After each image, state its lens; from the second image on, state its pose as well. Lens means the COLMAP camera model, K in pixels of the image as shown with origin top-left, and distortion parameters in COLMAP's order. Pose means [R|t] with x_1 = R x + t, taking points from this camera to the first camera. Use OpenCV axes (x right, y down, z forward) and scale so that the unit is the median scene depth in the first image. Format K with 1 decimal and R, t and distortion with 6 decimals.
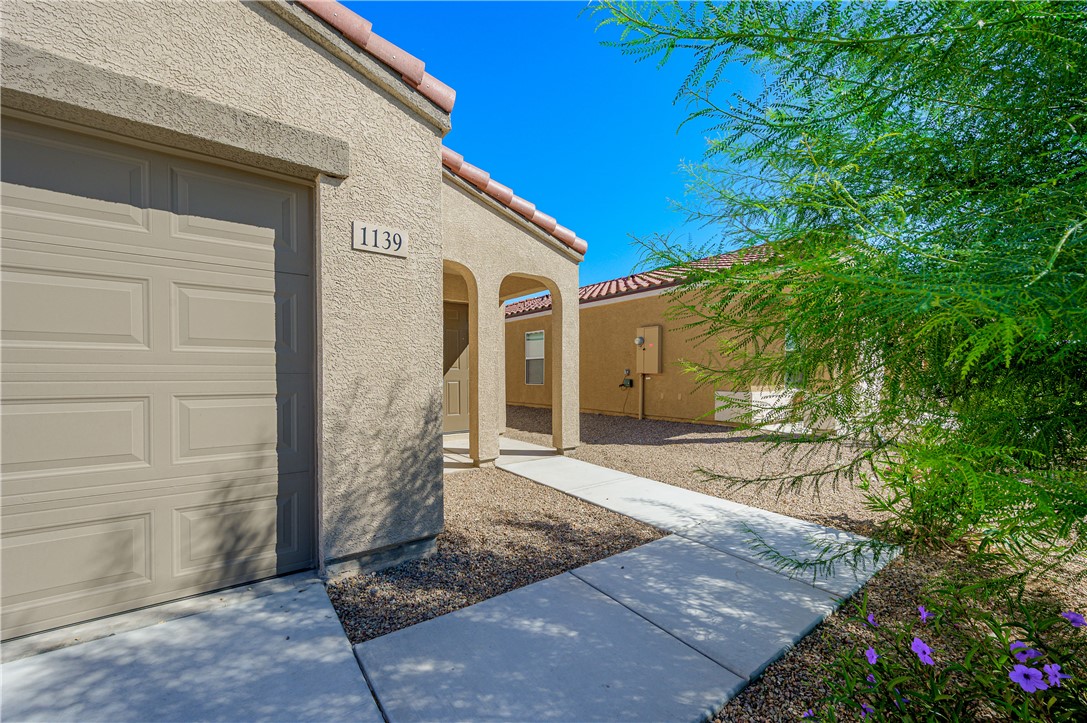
lens RADIAL K [[439.0, 0, 547.8], [0, 439.0, 379.0], [0, 0, 1]] dist [-0.008995, -0.000243]
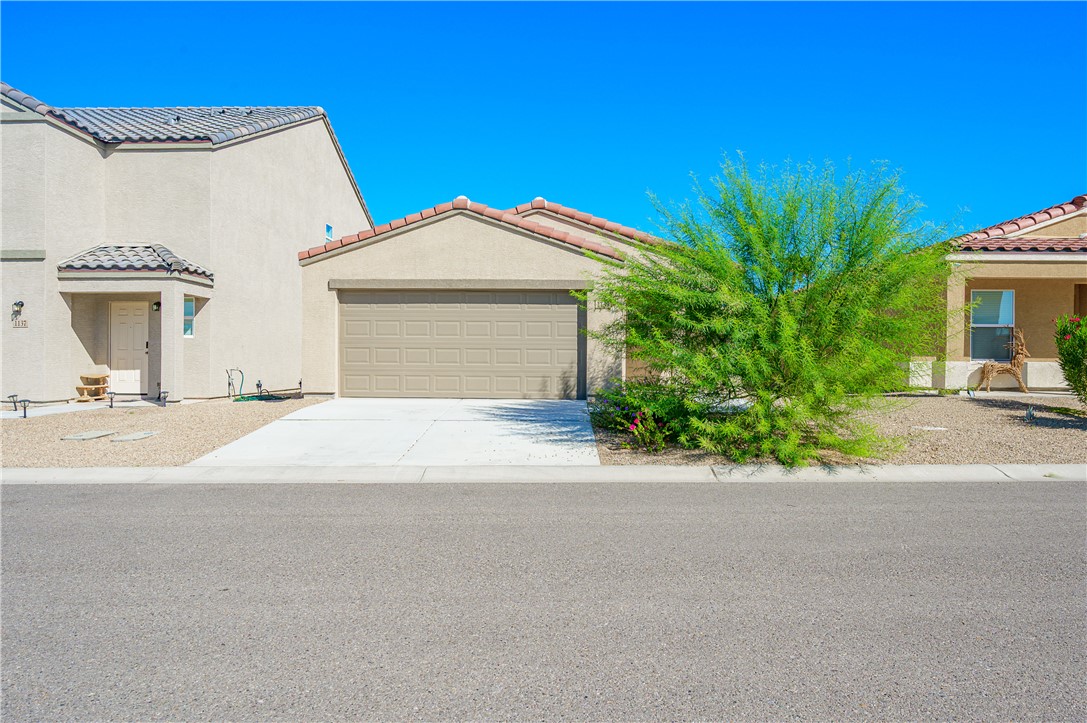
lens RADIAL K [[645.4, 0, 551.3], [0, 645.4, 369.9], [0, 0, 1]] dist [-0.025011, -0.001192]
pose [[0.775086, 0.018071, -0.631597, 2.641643], [-0.017858, 0.999818, 0.006691, 0.174872], [0.631604, 0.006093, 0.775268, -3.339322]]
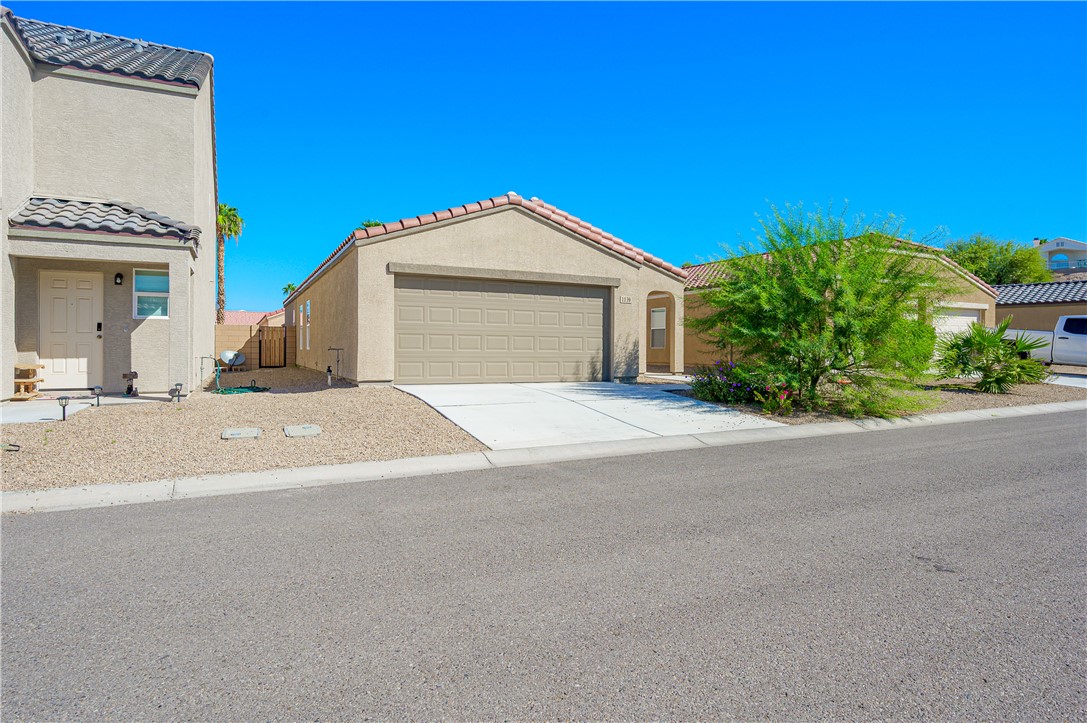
lens RADIAL K [[645.4, 0, 549.6], [0, 645.4, 356.5], [0, 0, 1]] dist [-0.025011, -0.001192]
pose [[0.983465, 0.014610, -0.180509, 0.008128], [-0.014690, 0.999892, 0.000894, 0.218775], [0.180502, 0.001773, 0.983573, -5.200313]]
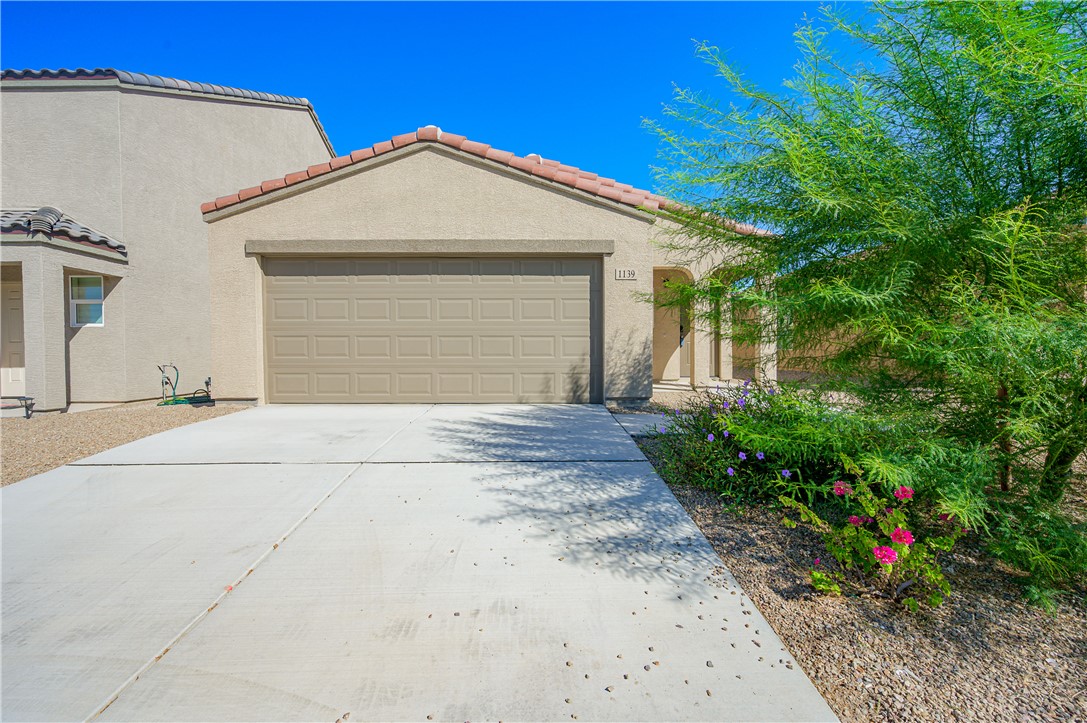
lens RADIAL K [[439.0, 0, 539.0], [0, 439.0, 361.0], [0, 0, 1]] dist [-0.008995, -0.000243]
pose [[0.793991, 0.016498, -0.607706, 0.793192], [-0.009606, 0.999847, 0.014593, 0.154108], [0.607854, -0.005749, 0.794028, -1.364226]]
